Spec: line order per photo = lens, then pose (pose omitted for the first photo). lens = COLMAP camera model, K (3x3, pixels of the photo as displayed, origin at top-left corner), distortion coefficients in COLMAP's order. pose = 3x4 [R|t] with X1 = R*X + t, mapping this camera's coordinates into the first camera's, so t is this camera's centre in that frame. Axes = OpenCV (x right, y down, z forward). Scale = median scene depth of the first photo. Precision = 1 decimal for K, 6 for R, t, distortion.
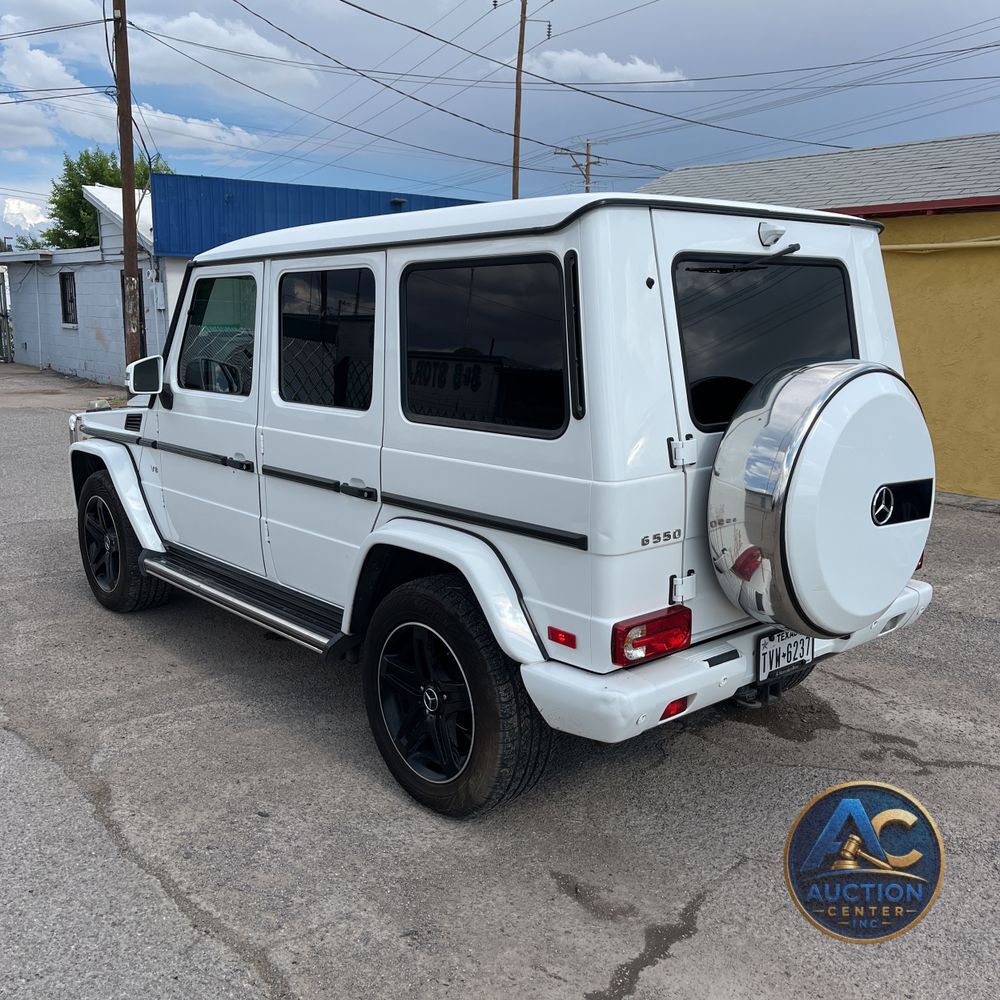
lens RADIAL K [[1017.6, 0, 488.1], [0, 1017.6, 495.2], [0, 0, 1]] dist [0.021935, 0.000000]
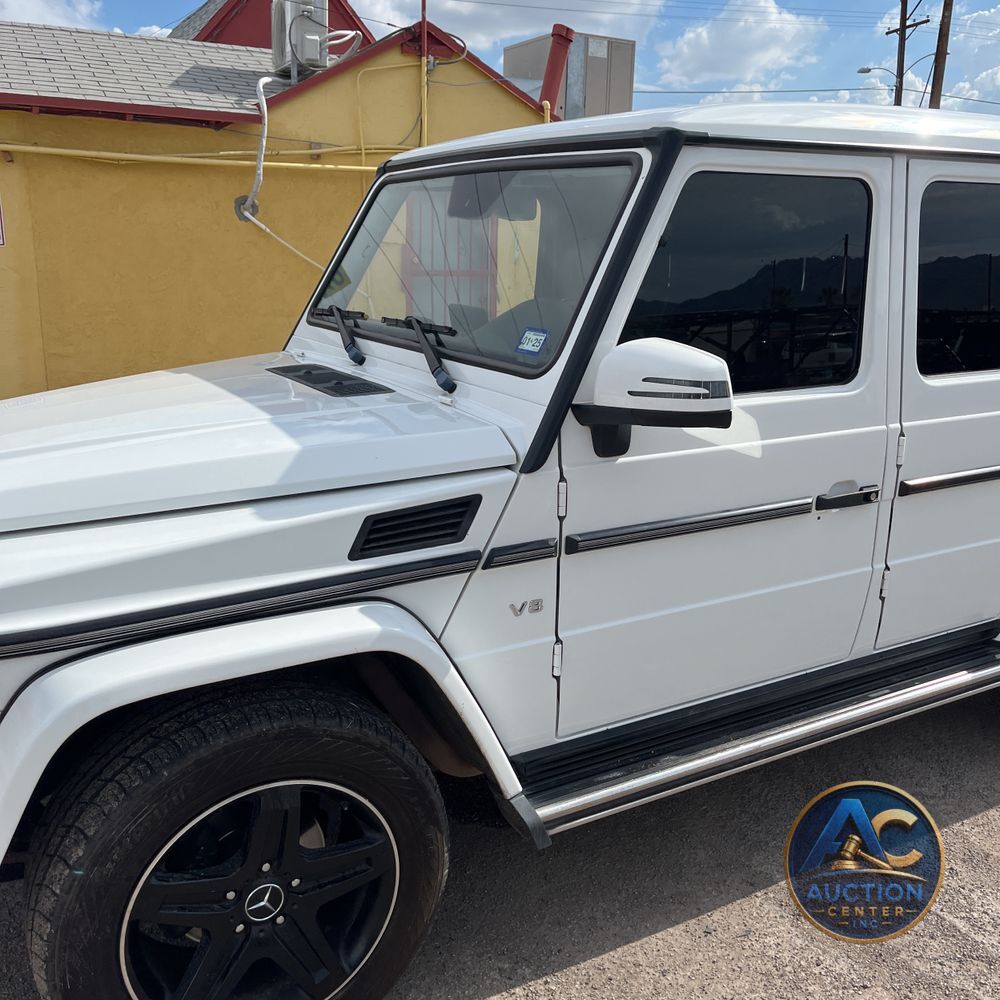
lens RADIAL K [[1017.6, 0, 505.3], [0, 1017.6, 493.2], [0, 0, 1]] dist [0.021935, 0.000000]
pose [[0.179353, -0.237885, 0.954591, -0.985284], [0.161687, 0.964258, 0.209916, -0.221883], [-0.970407, 0.116696, 0.211405, 1.230007]]
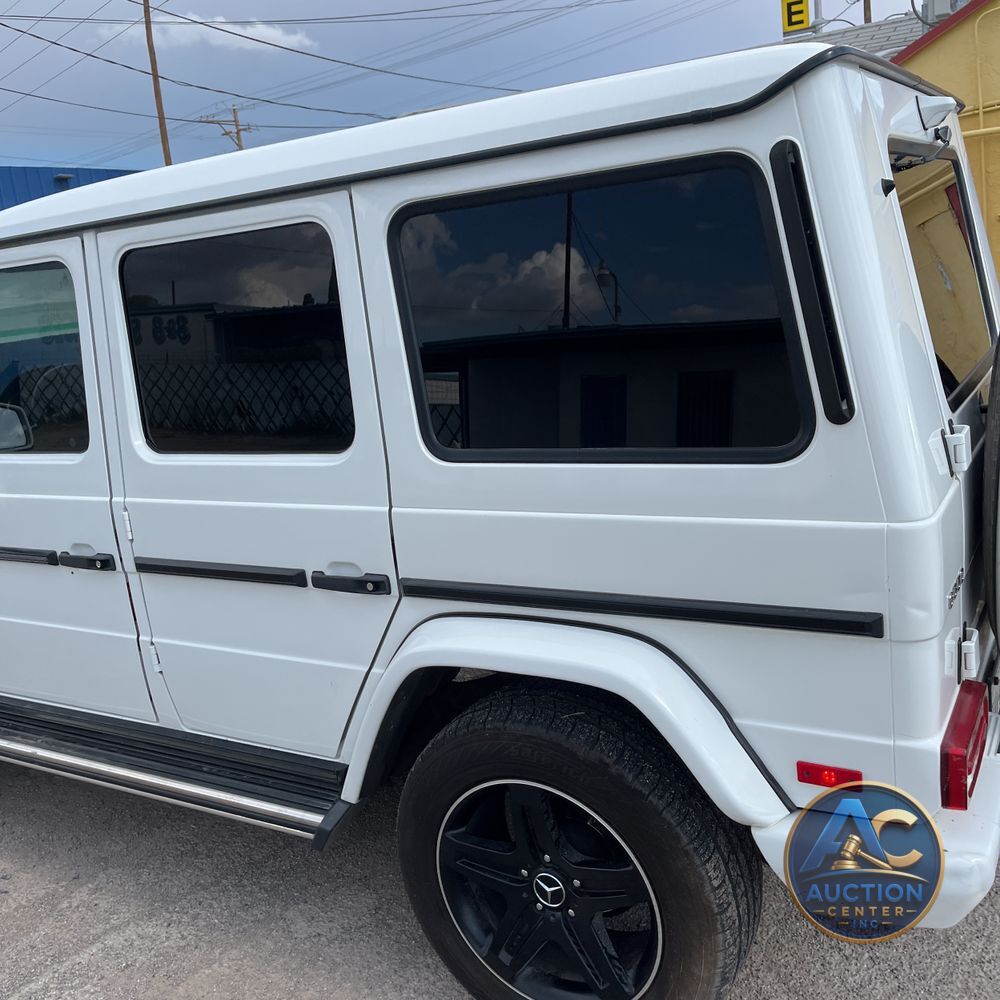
lens RADIAL K [[1017.6, 0, 492.0], [0, 1017.6, 494.4], [0, 0, 1]] dist [0.021935, 0.000000]
pose [[0.941648, -0.169559, 0.290772, -0.210546], [0.161037, 0.985515, 0.053177, -0.073653], [-0.295577, -0.003249, 0.955313, 0.364604]]
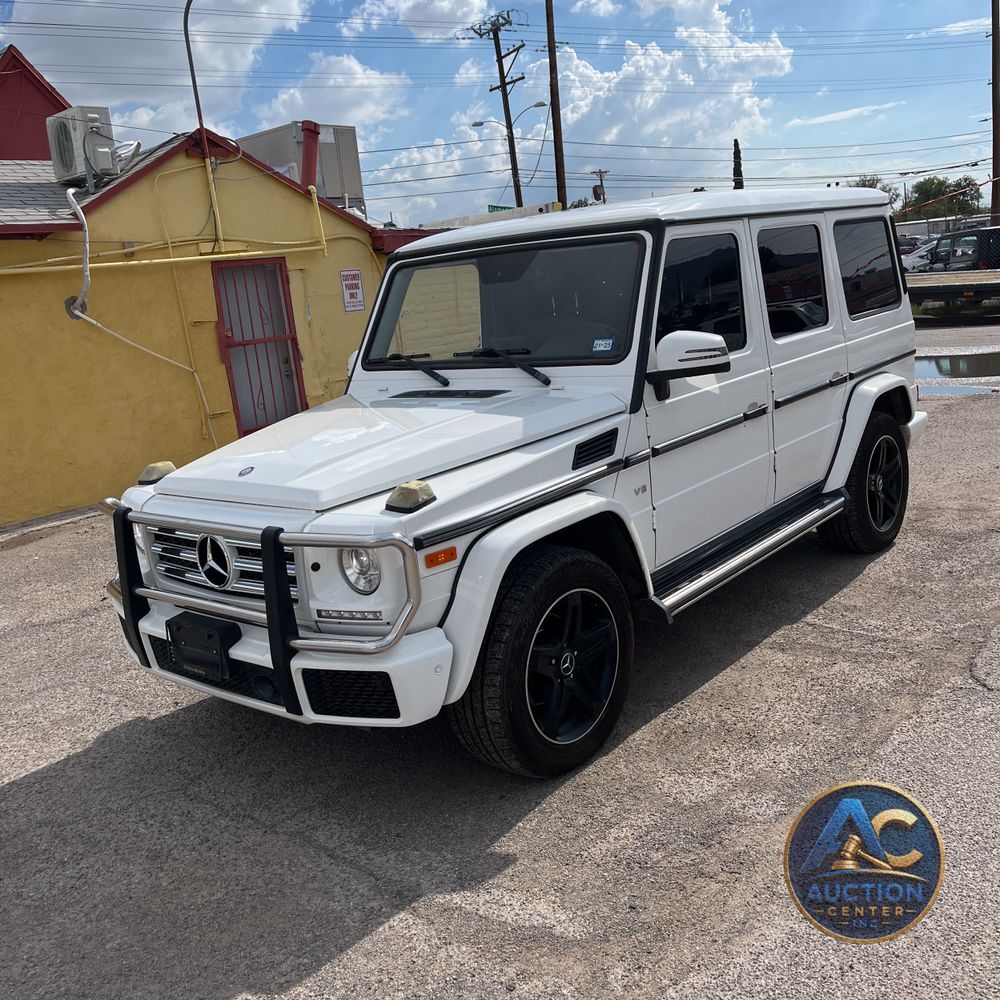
lens RADIAL K [[1017.6, 0, 493.5], [0, 1017.6, 505.5], [0, 0, 1]] dist [0.021935, 0.000000]
pose [[-0.156246, -0.202507, 0.966736, -1.425817], [0.280106, 0.929490, 0.239977, -0.310548], [-0.947168, 0.308284, -0.088506, 1.588223]]
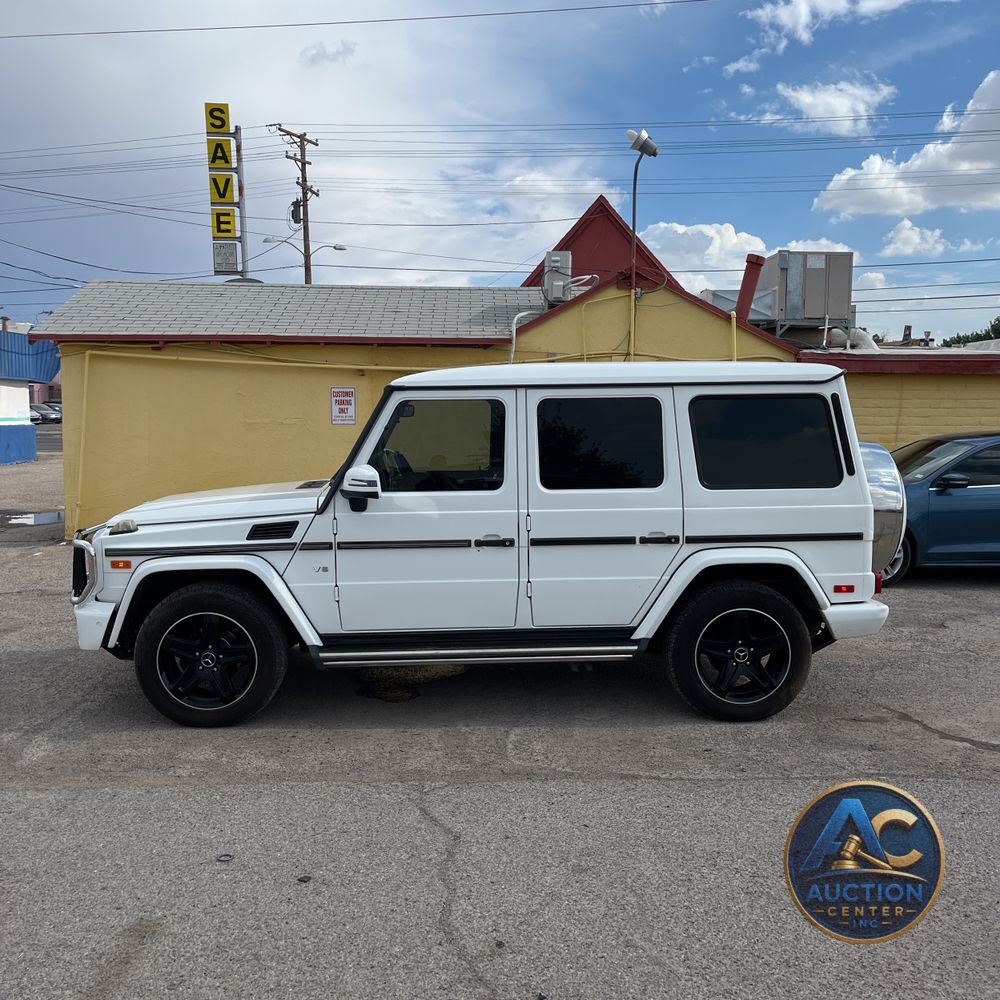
lens RADIAL K [[1017.6, 0, 476.6], [0, 1017.6, 483.5], [0, 0, 1]] dist [0.021935, 0.000000]
pose [[0.621765, -0.065565, 0.780455, -1.449169], [0.146115, 0.988705, -0.033346, -0.074624], [-0.769453, 0.134769, 0.624323, 0.231842]]
